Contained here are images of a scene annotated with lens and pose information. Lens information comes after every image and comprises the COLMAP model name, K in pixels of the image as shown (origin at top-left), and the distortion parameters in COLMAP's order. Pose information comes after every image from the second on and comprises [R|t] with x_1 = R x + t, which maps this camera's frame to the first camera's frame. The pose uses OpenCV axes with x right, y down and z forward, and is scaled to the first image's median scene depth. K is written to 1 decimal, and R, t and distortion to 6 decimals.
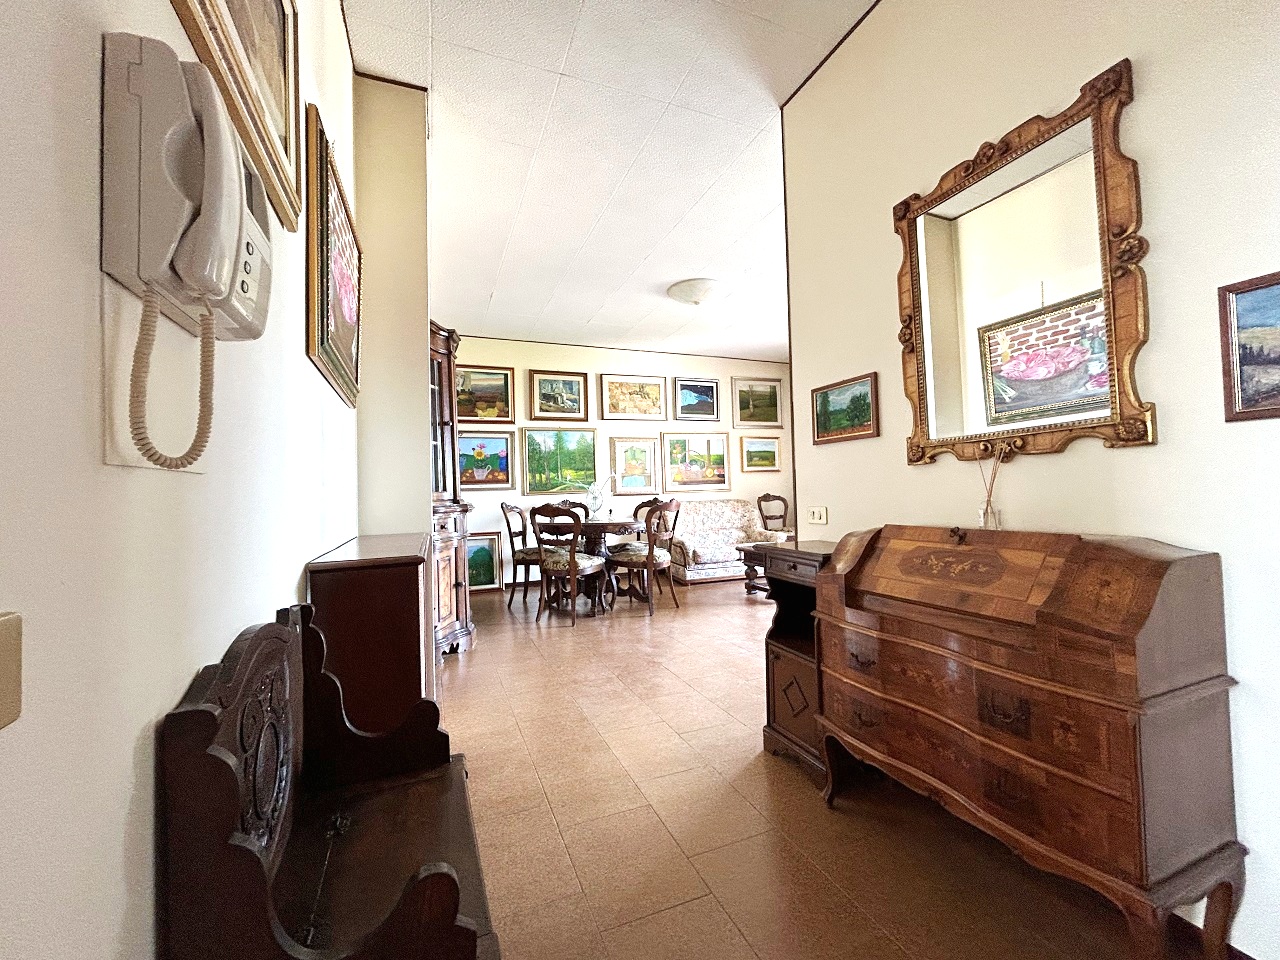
lens RADIAL K [[512.5, 0, 634.7], [0, 512.5, 478.2], [0, 0, 1]] dist [0.000125, 0.000031]
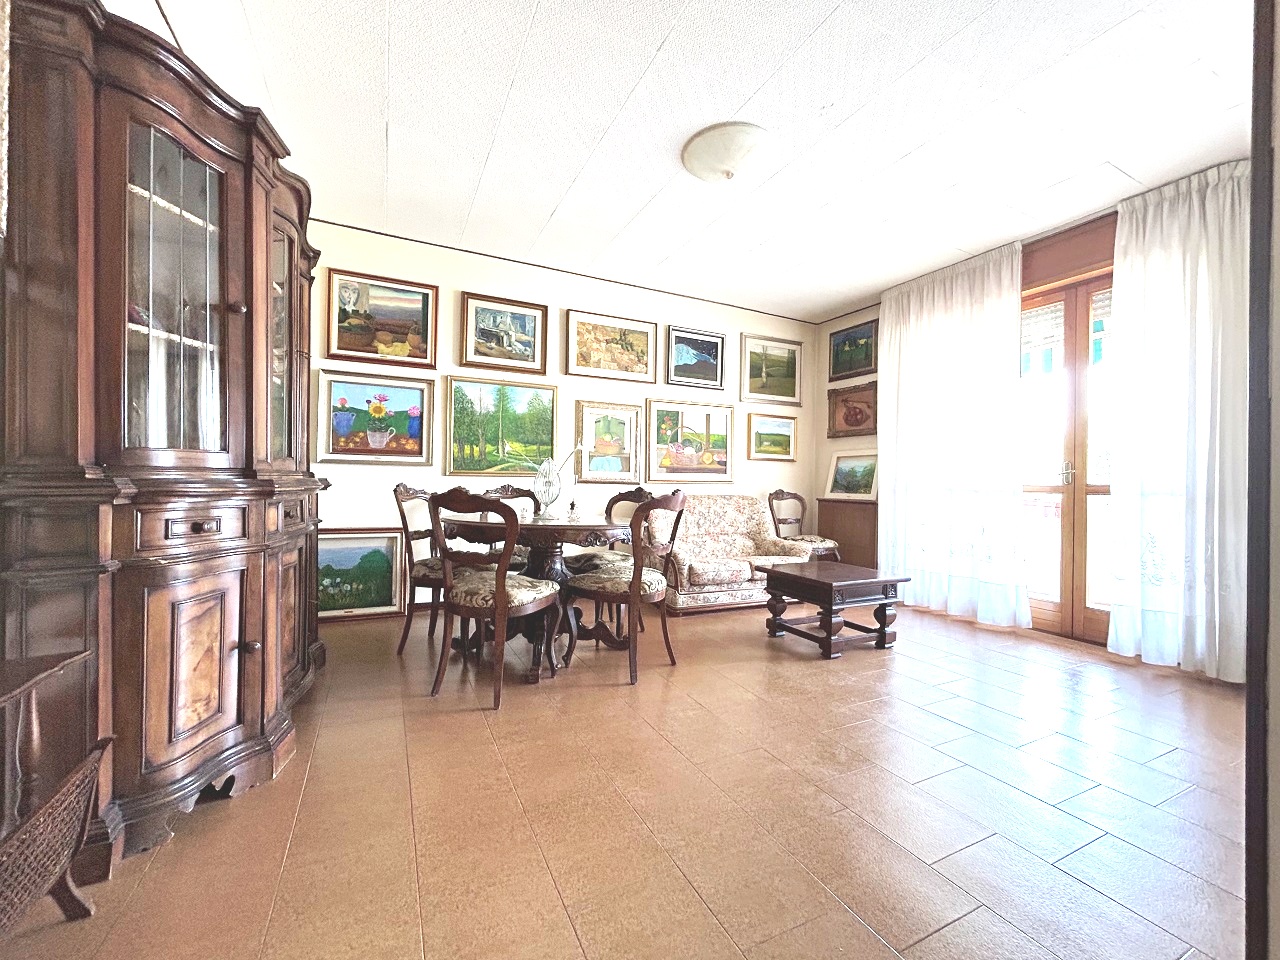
lens RADIAL K [[512.5, 0, 636.9], [0, 512.5, 481.7], [0, 0, 1]] dist [0.000125, 0.000031]
pose [[0.995770, 0.047527, 0.078628, -0.015804], [-0.049260, 0.998581, 0.020248, 0.015760], [-0.077554, -0.024036, 0.996698, 0.305273]]
